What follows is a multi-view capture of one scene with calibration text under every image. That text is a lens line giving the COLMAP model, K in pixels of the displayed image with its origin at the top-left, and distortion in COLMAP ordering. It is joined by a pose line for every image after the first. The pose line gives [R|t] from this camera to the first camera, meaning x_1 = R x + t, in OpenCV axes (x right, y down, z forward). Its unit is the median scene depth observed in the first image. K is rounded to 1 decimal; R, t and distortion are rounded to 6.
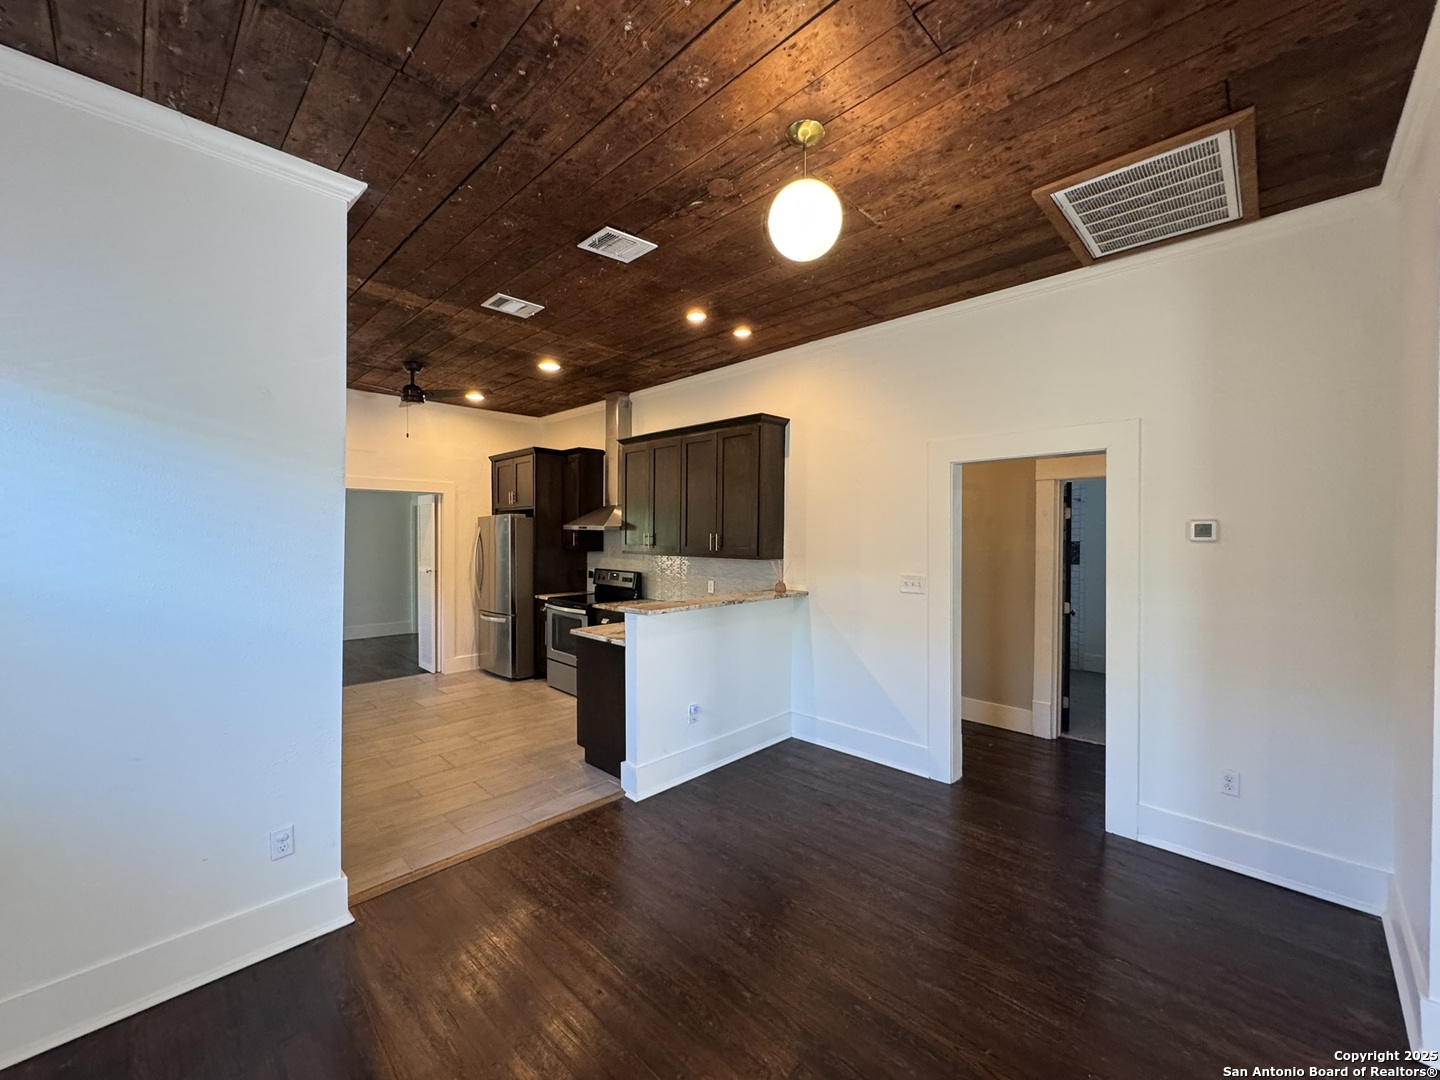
lens RADIAL K [[575.9, 0, 722.0], [0, 575.9, 540.4], [0, 0, 1]] dist [0.001523, 0.000296]
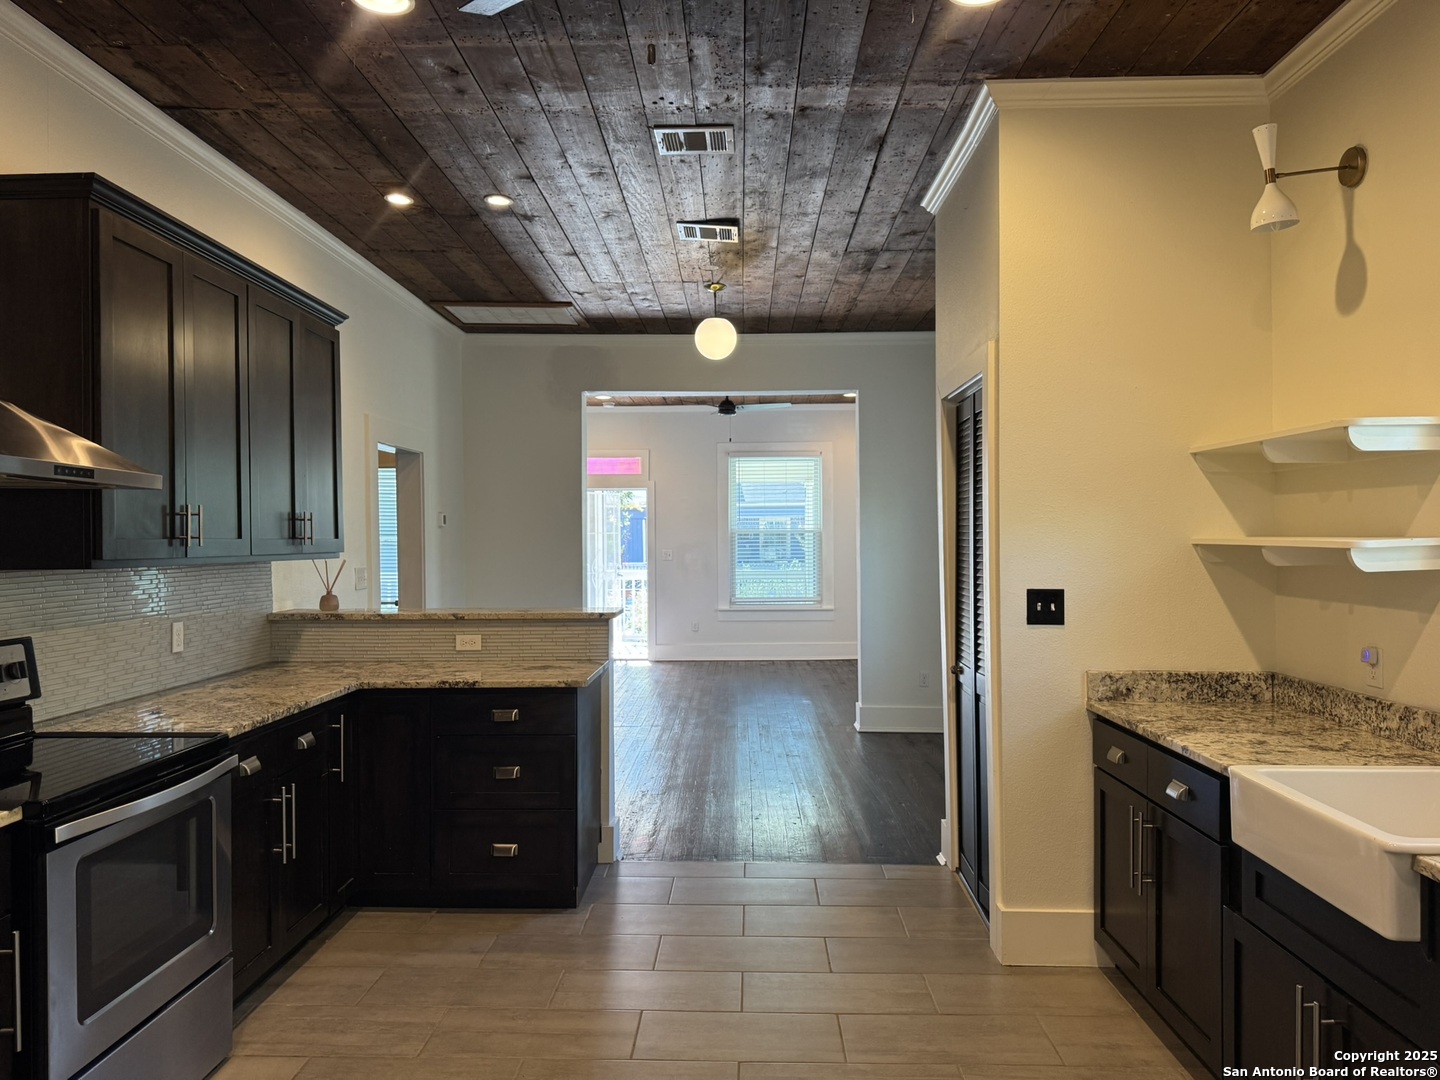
lens RADIAL K [[1020.7, 0, 716.0], [0, 1020.7, 542.3], [0, 0, 1]] dist [-0.003848, 0.000951]
pose [[-0.675302, -0.005318, 0.737522, -0.696776], [0.010591, 0.999801, 0.016908, 0.001976], [-0.737466, 0.019229, -0.675111, 1.017367]]
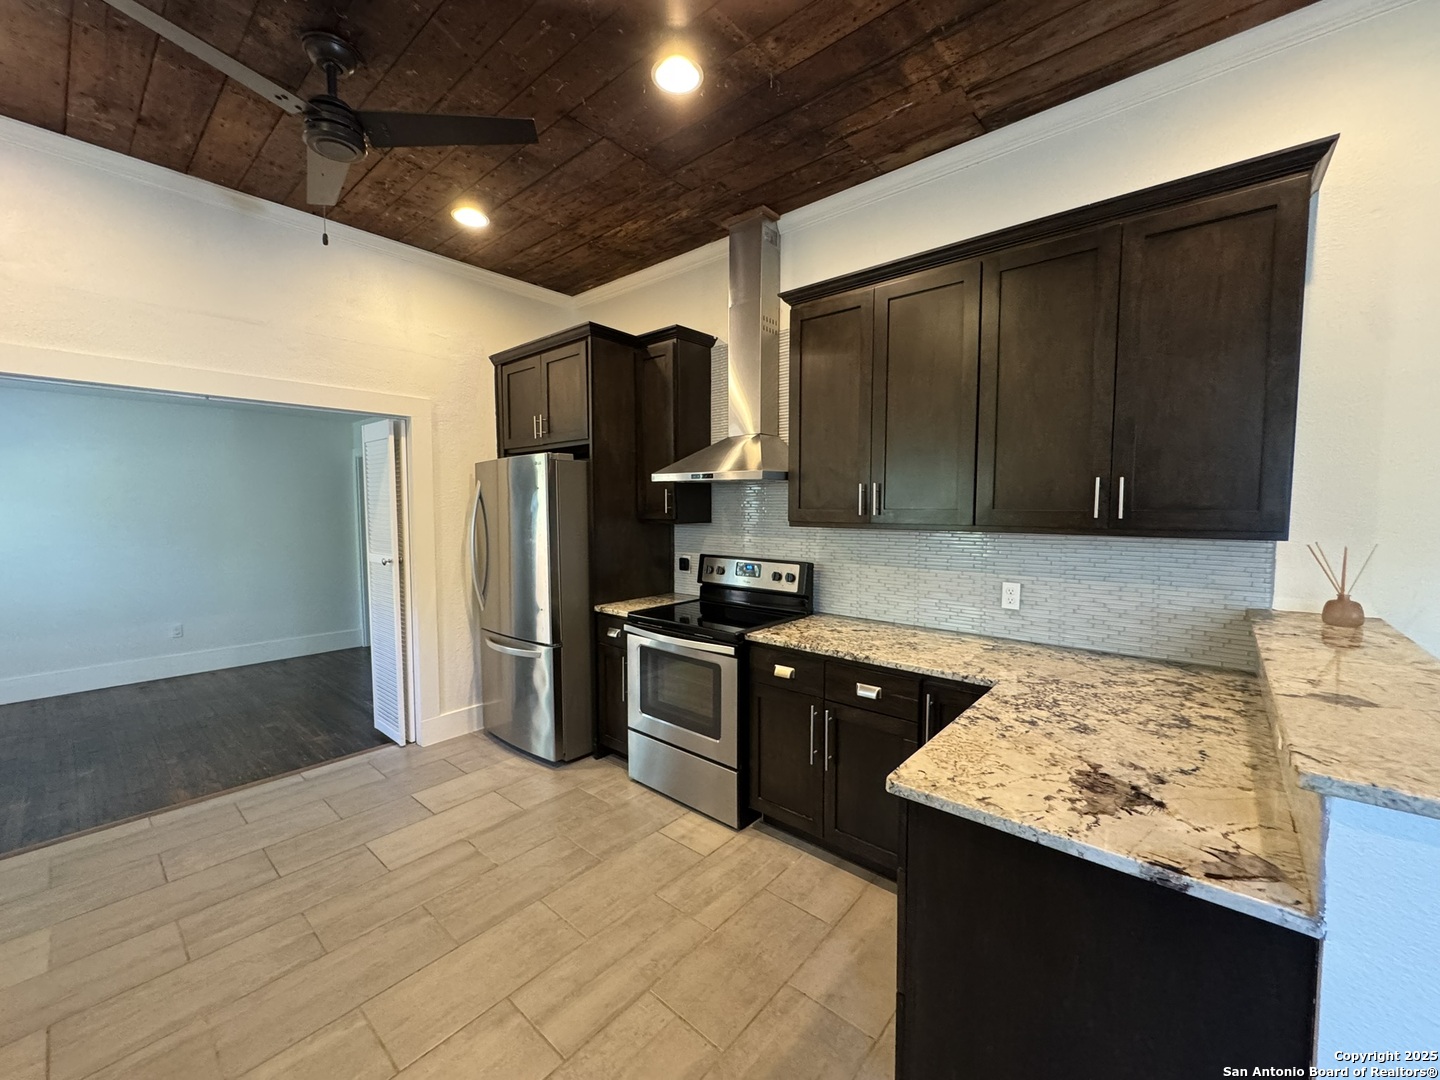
lens RADIAL K [[575.9, 0, 720.3], [0, 575.9, 540.4], [0, 0, 1]] dist [0.001523, 0.000296]
pose [[0.997939, -0.008664, 0.063575, -0.241415], [0.005396, 0.998664, 0.051393, 0.007400], [-0.063935, -0.050944, 0.996653, 0.461200]]
